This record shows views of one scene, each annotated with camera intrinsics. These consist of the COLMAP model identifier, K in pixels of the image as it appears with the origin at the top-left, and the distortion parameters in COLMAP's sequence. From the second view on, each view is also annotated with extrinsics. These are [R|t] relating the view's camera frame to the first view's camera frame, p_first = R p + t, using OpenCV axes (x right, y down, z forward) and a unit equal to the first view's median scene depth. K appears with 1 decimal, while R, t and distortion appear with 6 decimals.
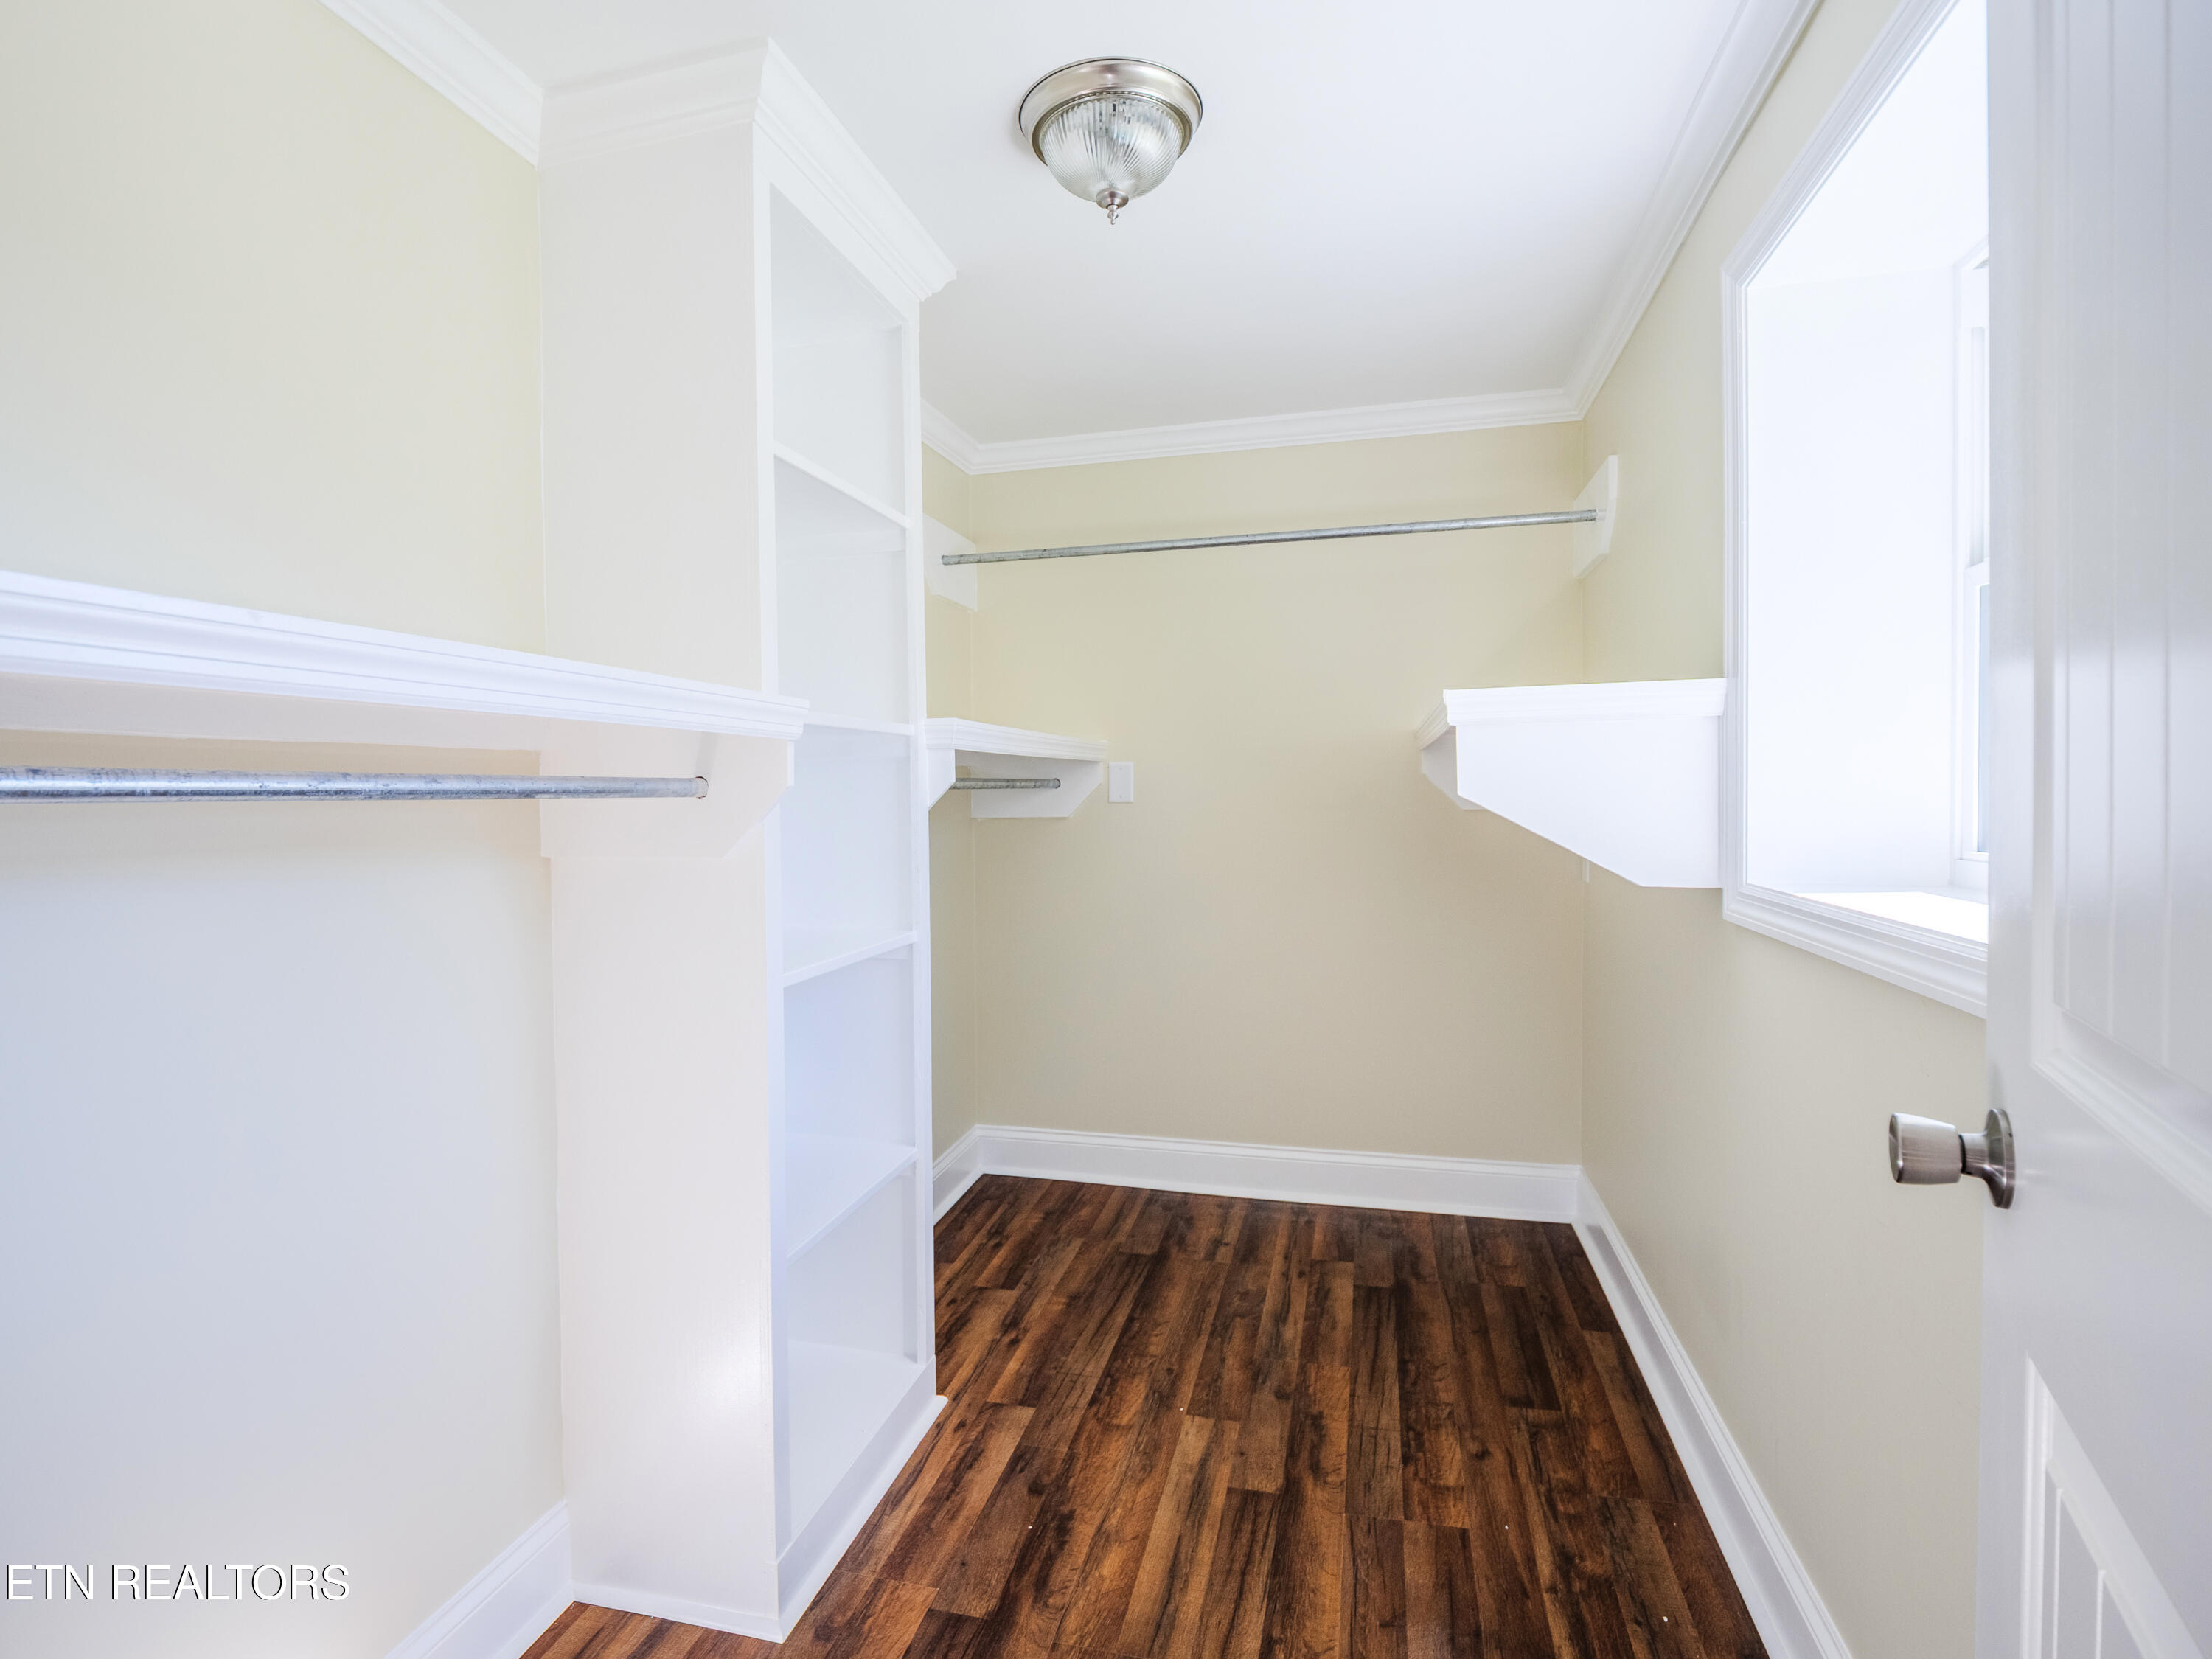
lens RADIAL K [[1094.0, 0, 1110.4], [0, 1094.0, 828.4], [0, 0, 1]] dist [-0.010771, -0.002675]
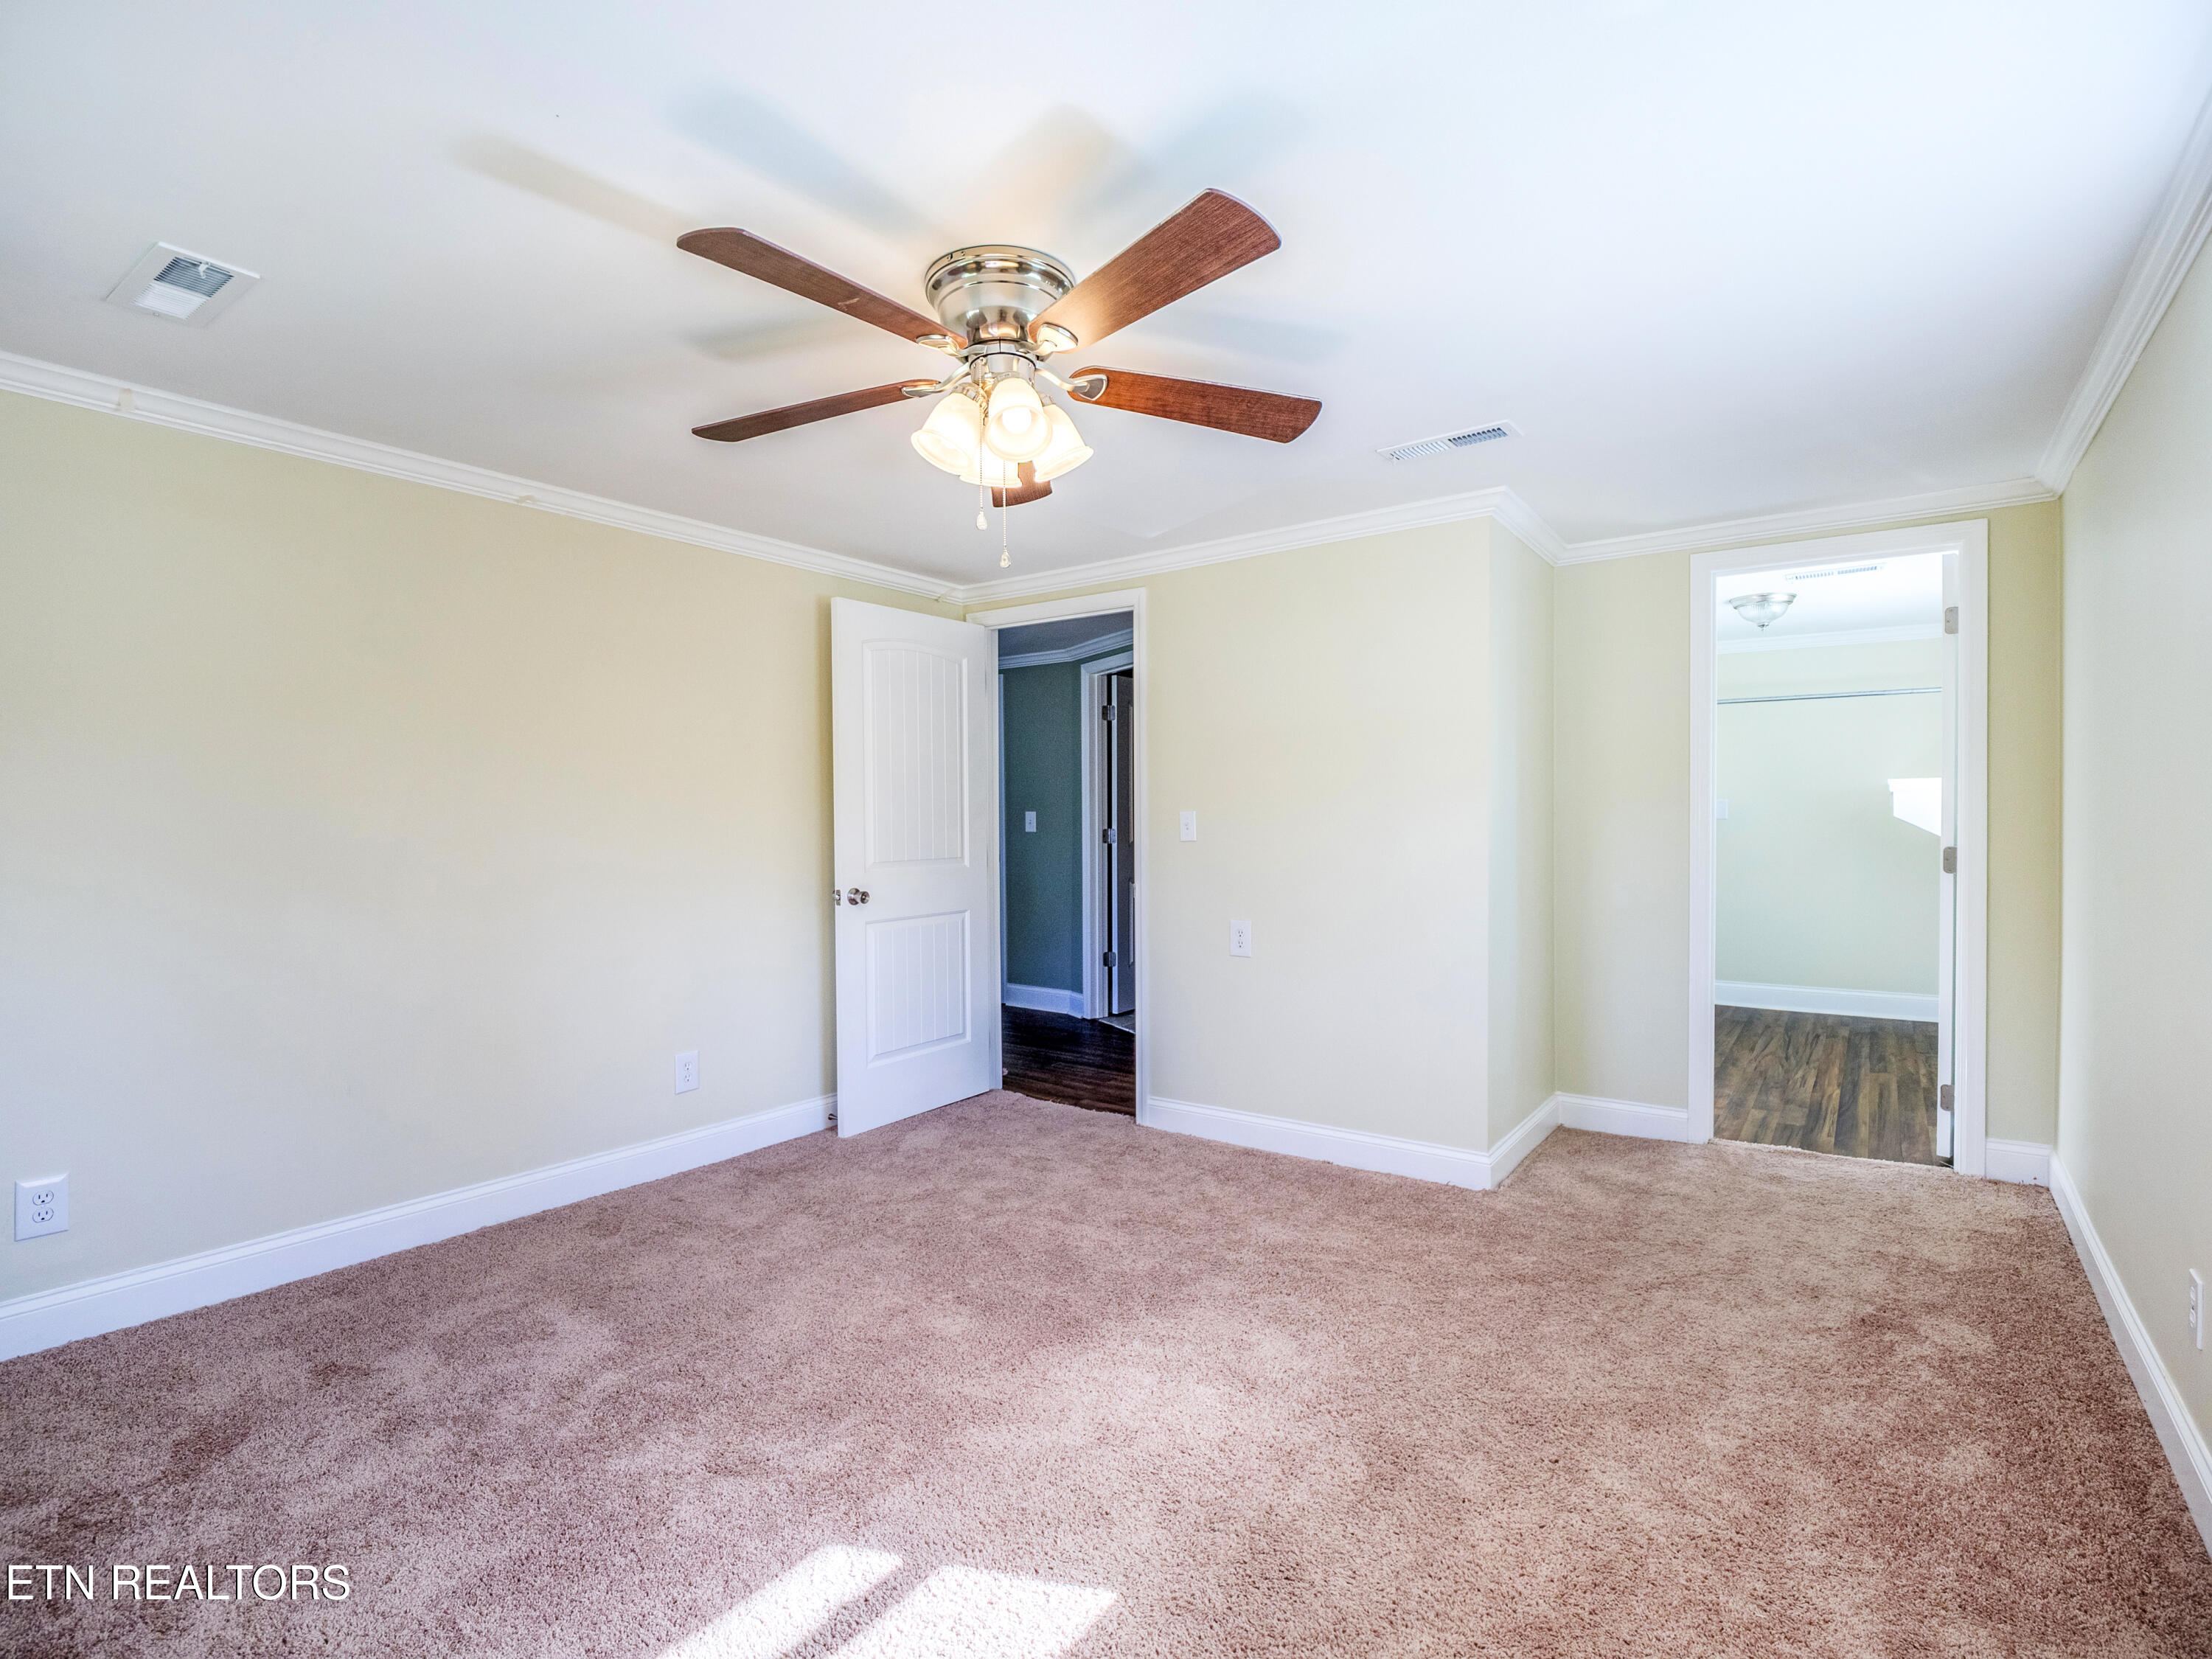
lens RADIAL K [[1094.0, 0, 1089.6], [0, 1094.0, 829.5], [0, 0, 1]] dist [-0.010771, -0.002675]
pose [[0.906070, 0.034882, -0.421687, -0.249484], [-0.033302, 0.999384, 0.011113, 0.029675], [0.421815, 0.003974, 0.906673, -1.613485]]
